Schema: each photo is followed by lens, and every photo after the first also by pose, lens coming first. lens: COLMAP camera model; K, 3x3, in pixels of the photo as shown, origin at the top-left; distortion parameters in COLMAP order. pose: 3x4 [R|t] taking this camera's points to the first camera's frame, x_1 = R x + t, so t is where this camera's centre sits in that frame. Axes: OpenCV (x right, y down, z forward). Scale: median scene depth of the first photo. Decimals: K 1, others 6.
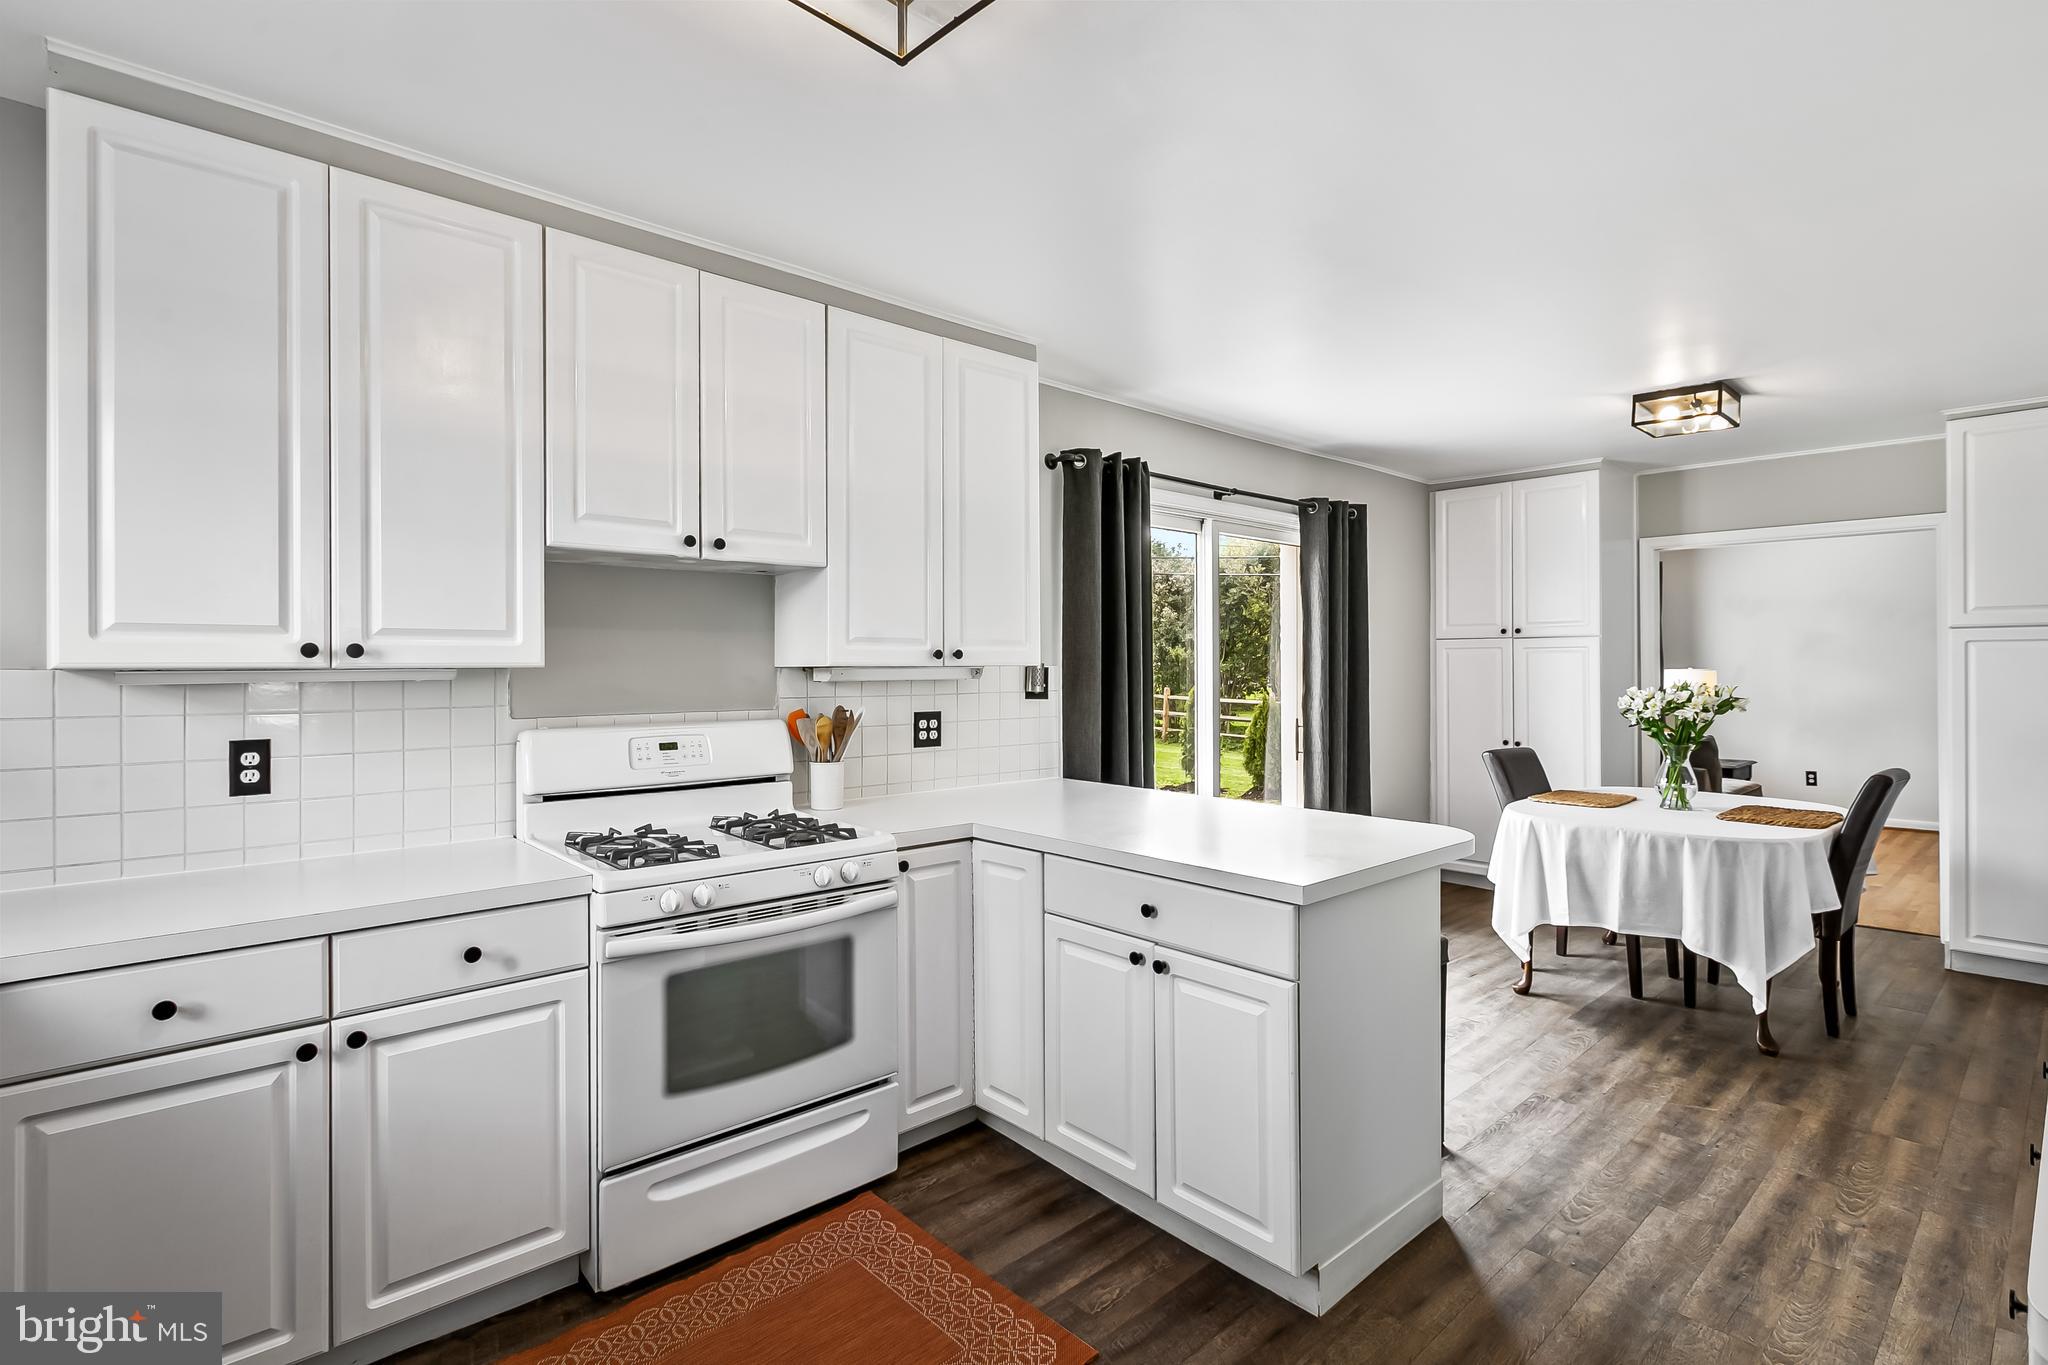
lens RADIAL K [[988.3, 0, 1023.0], [0, 988.3, 667.7], [0, 0, 1]] dist [-0.001470, -0.000093]
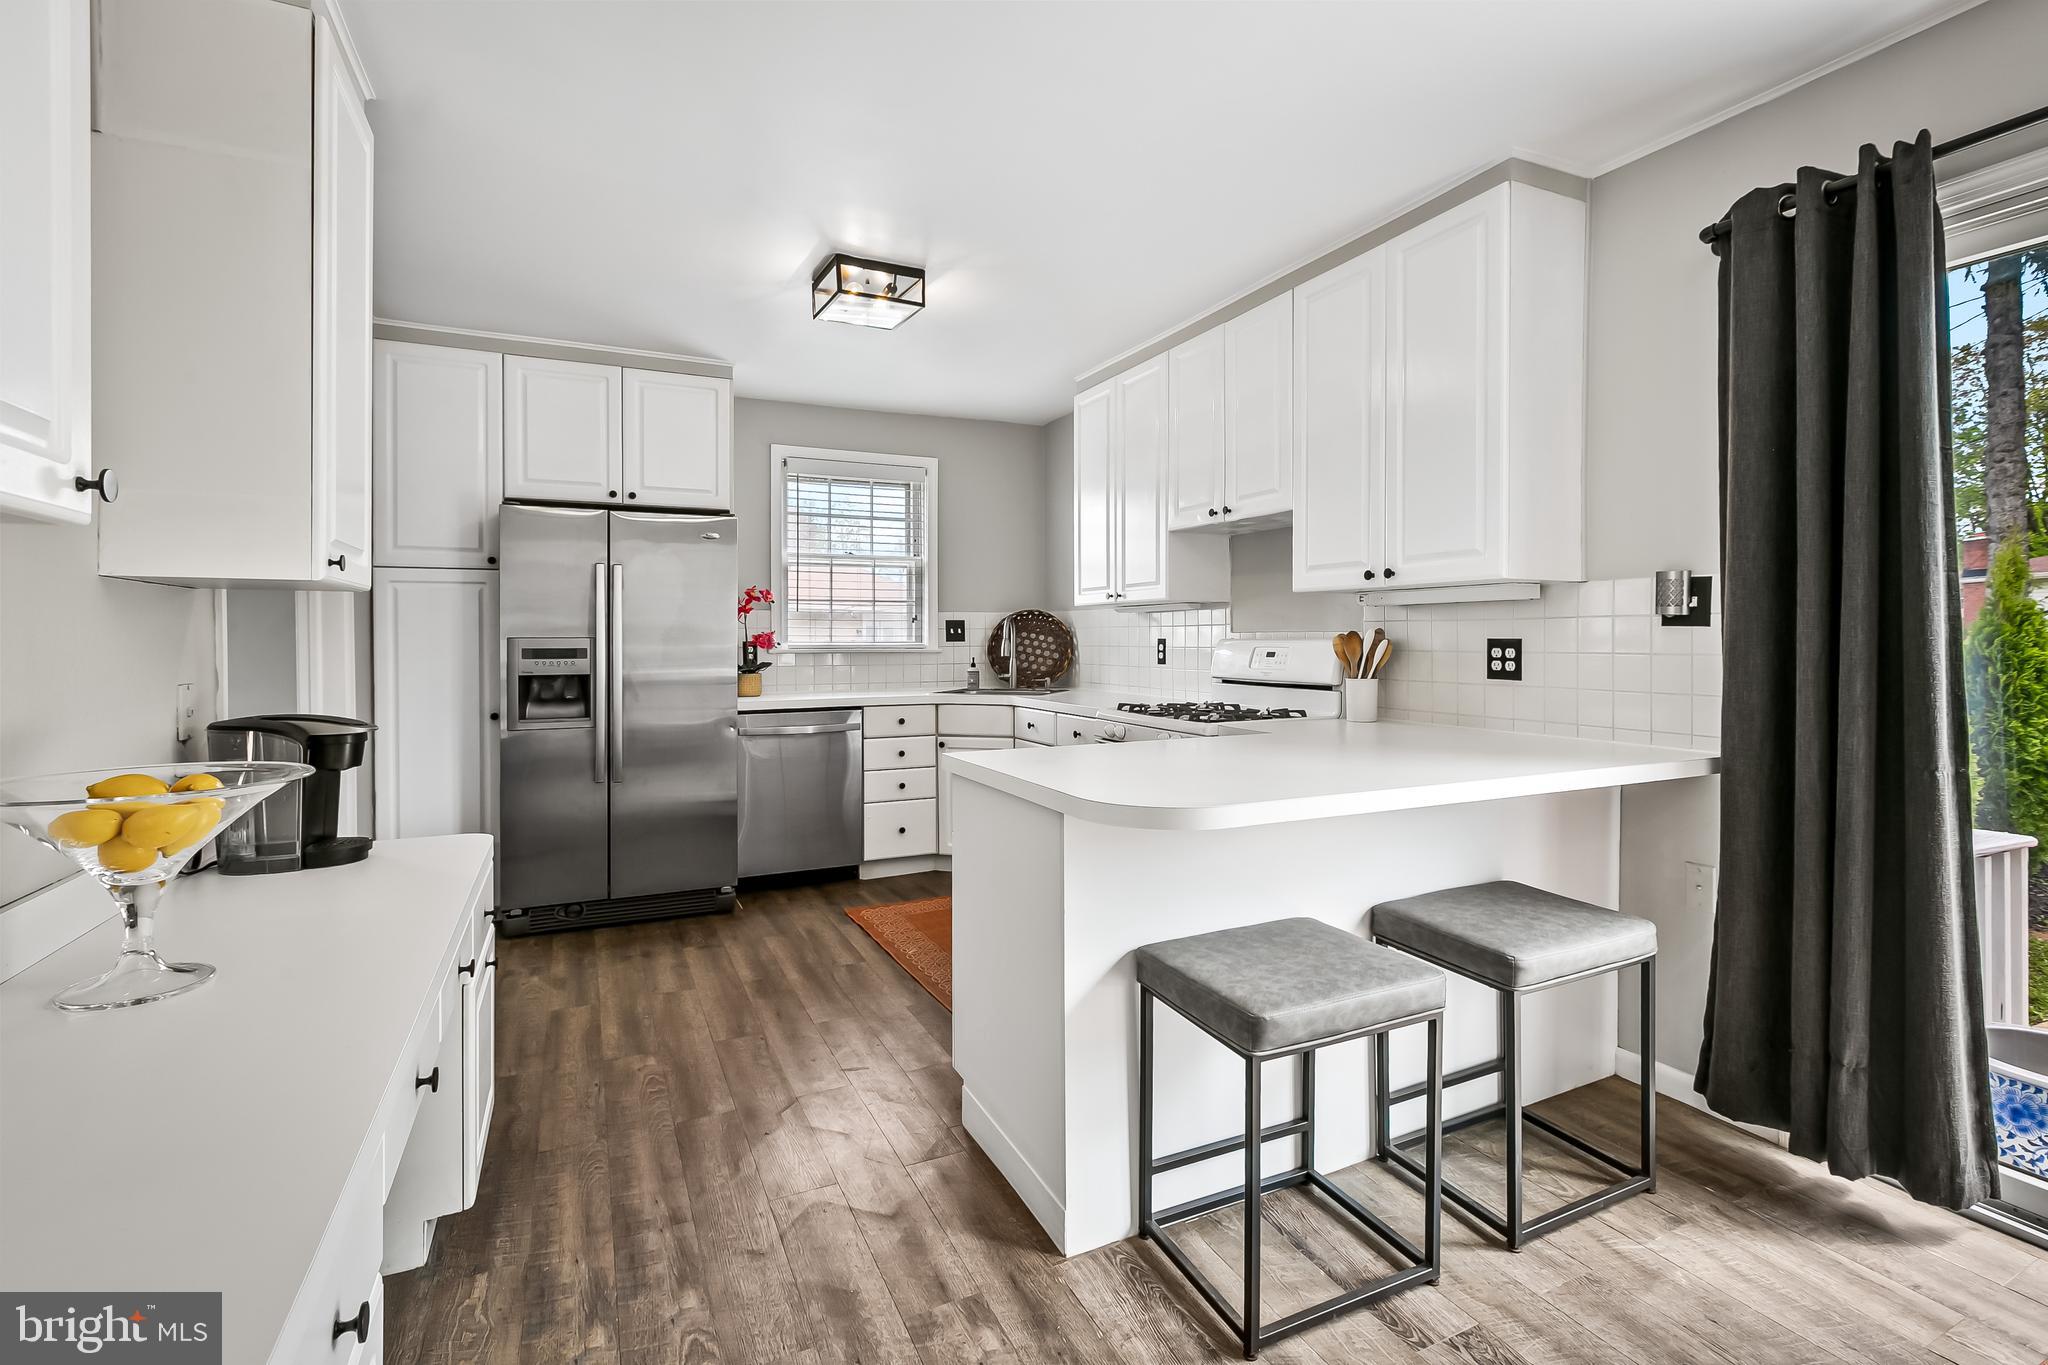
lens RADIAL K [[933.5, 0, 1019.8], [0, 933.5, 642.0], [0, 0, 1]] dist [0.012063, -0.001754]
pose [[-0.283436, 0.010903, -0.958929, 0.840590], [0.002426, 0.999940, 0.010652, 0.039158], [0.958988, 0.000693, -0.283445, 0.859237]]
